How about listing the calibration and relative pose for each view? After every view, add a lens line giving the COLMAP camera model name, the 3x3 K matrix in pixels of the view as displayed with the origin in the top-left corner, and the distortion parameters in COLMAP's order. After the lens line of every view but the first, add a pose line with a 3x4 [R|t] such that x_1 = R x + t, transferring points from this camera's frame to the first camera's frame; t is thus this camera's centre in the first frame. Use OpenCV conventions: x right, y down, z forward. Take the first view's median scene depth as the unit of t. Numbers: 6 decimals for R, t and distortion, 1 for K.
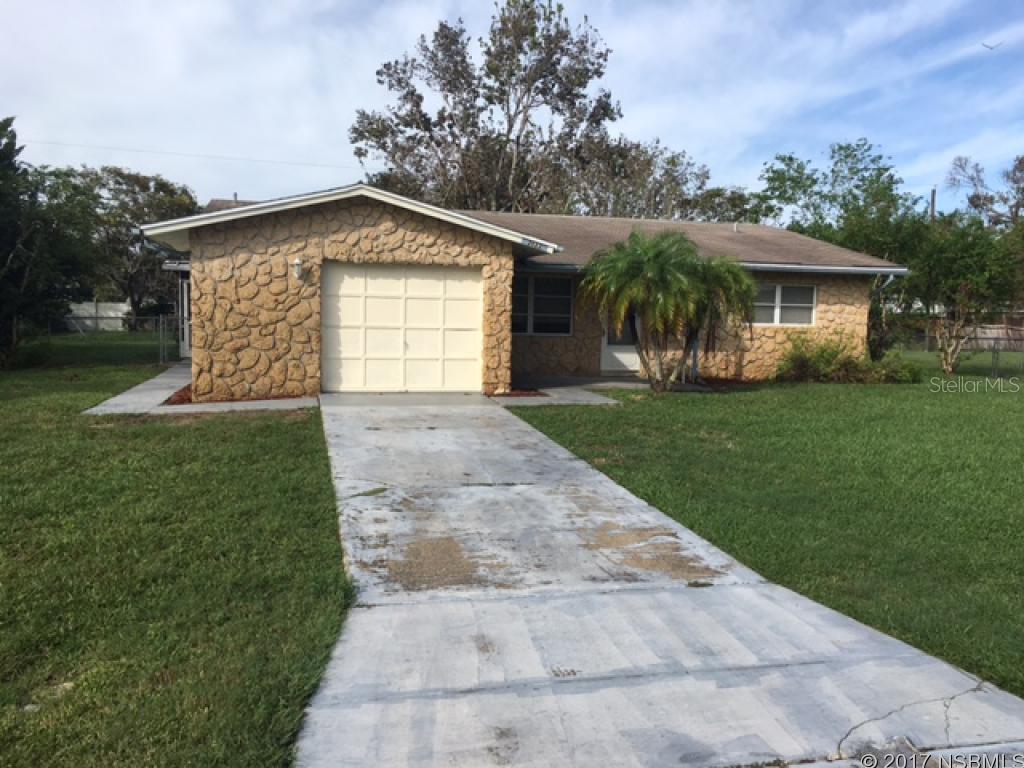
lens RADIAL K [[881.0, 0, 510.3], [0, 881.0, 384.6], [0, 0, 1]] dist [0.046634, -0.007673]
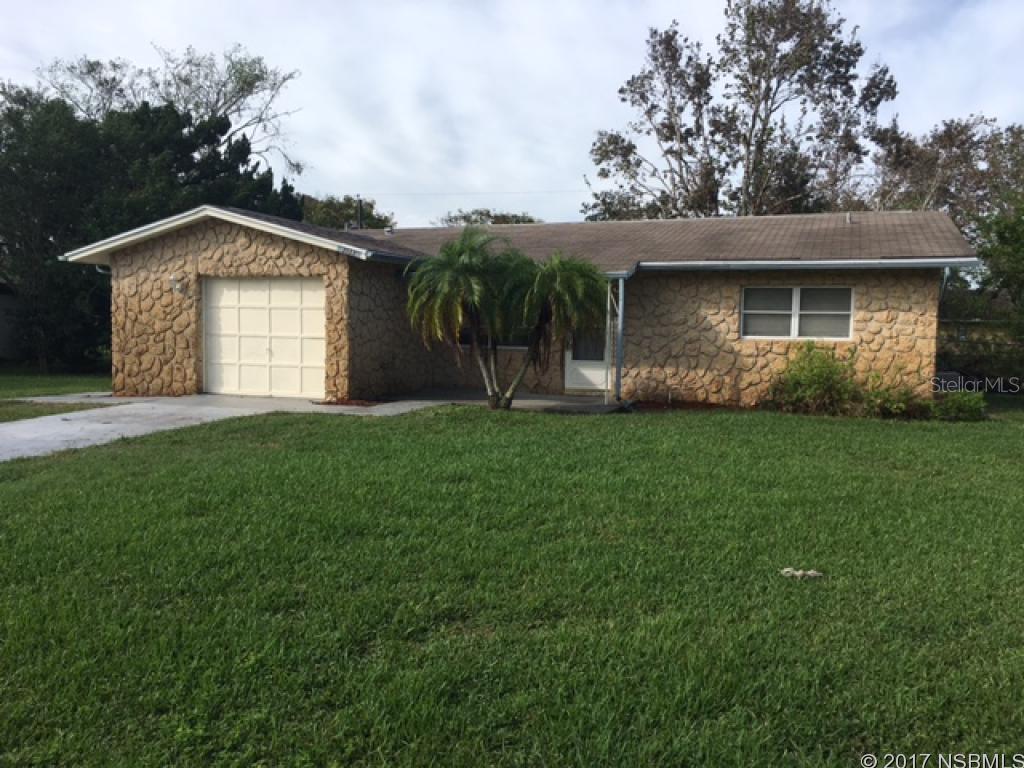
lens RADIAL K [[881.0, 0, 510.9], [0, 881.0, 383.5], [0, 0, 1]] dist [0.046634, -0.007673]
pose [[0.820321, 0.028730, -0.571181, 0.744028], [-0.047988, 0.998673, -0.018688, -0.001365], [0.569886, 0.042741, 0.820612, 0.299011]]
